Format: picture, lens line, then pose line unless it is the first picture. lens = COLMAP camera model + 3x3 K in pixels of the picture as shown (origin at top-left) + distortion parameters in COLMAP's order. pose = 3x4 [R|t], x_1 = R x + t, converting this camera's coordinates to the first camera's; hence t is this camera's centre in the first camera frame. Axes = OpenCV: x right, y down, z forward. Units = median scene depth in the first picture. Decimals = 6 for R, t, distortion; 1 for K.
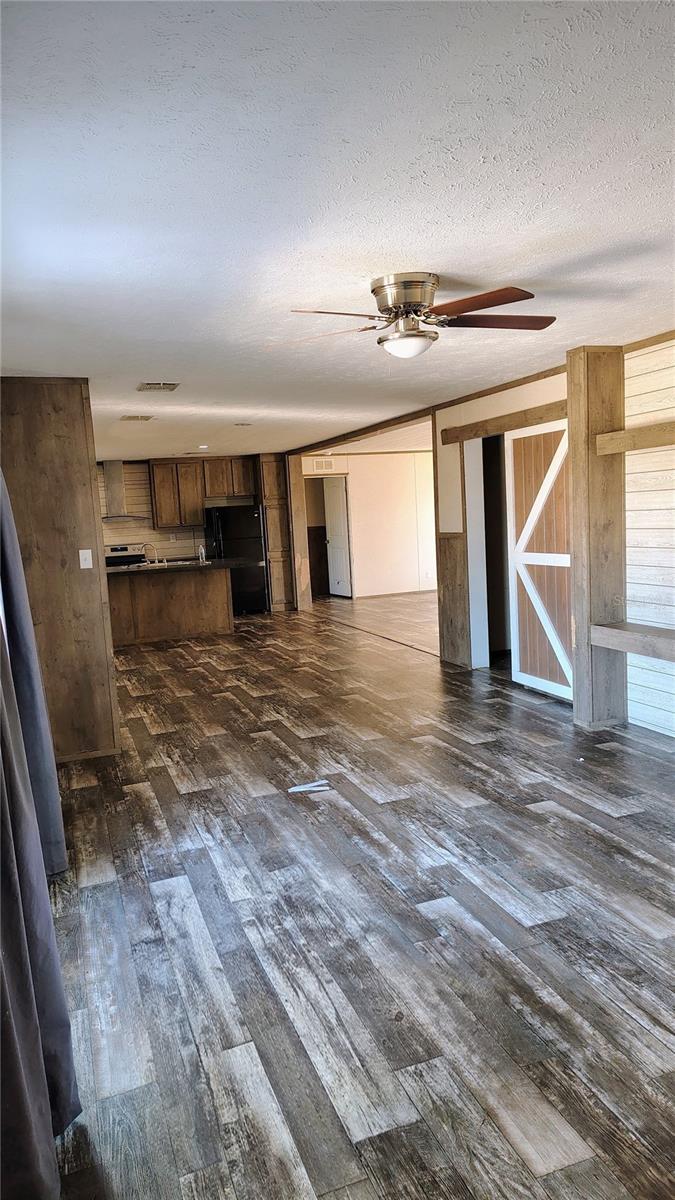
lens RADIAL K [[824.1, 0, 345.5], [0, 824.1, 608.4], [0, 0, 1]] dist [0.040240, -0.017729]
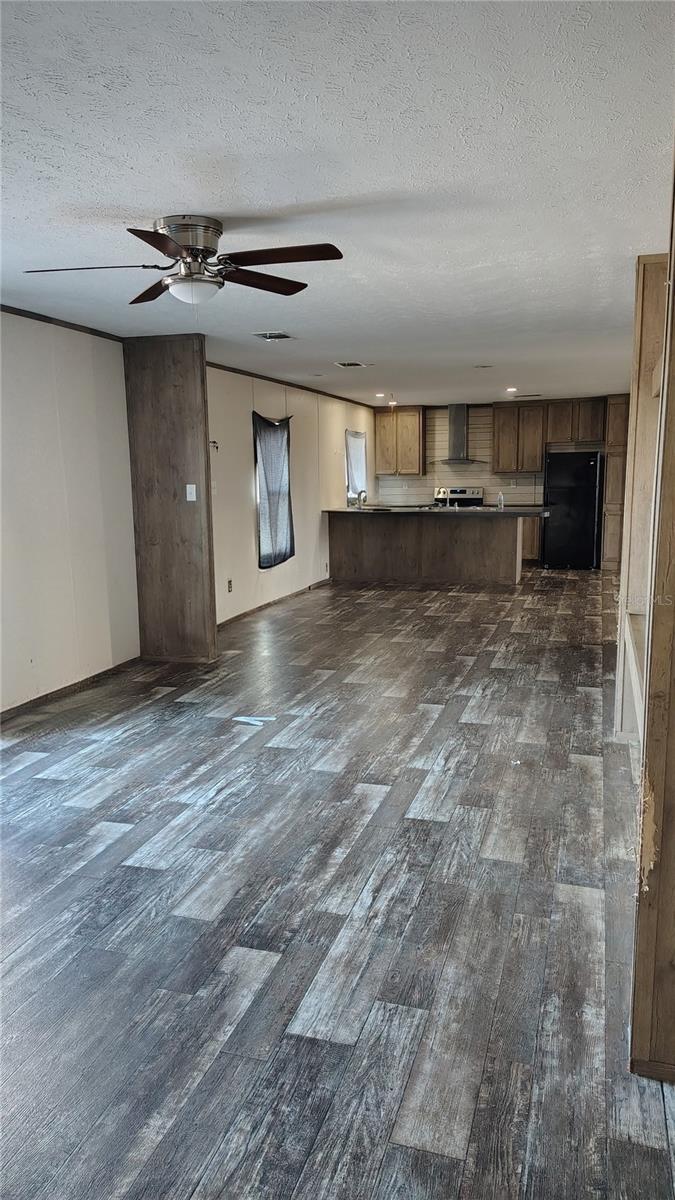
lens RADIAL K [[824.1, 0, 333.8], [0, 824.1, 610.5], [0, 0, 1]] dist [0.040240, -0.017729]
pose [[0.797159, 0.145258, -0.586036, 0.640119], [-0.103993, 0.989155, 0.103721, -0.043496], [0.594746, -0.021738, 0.803619, 0.212408]]
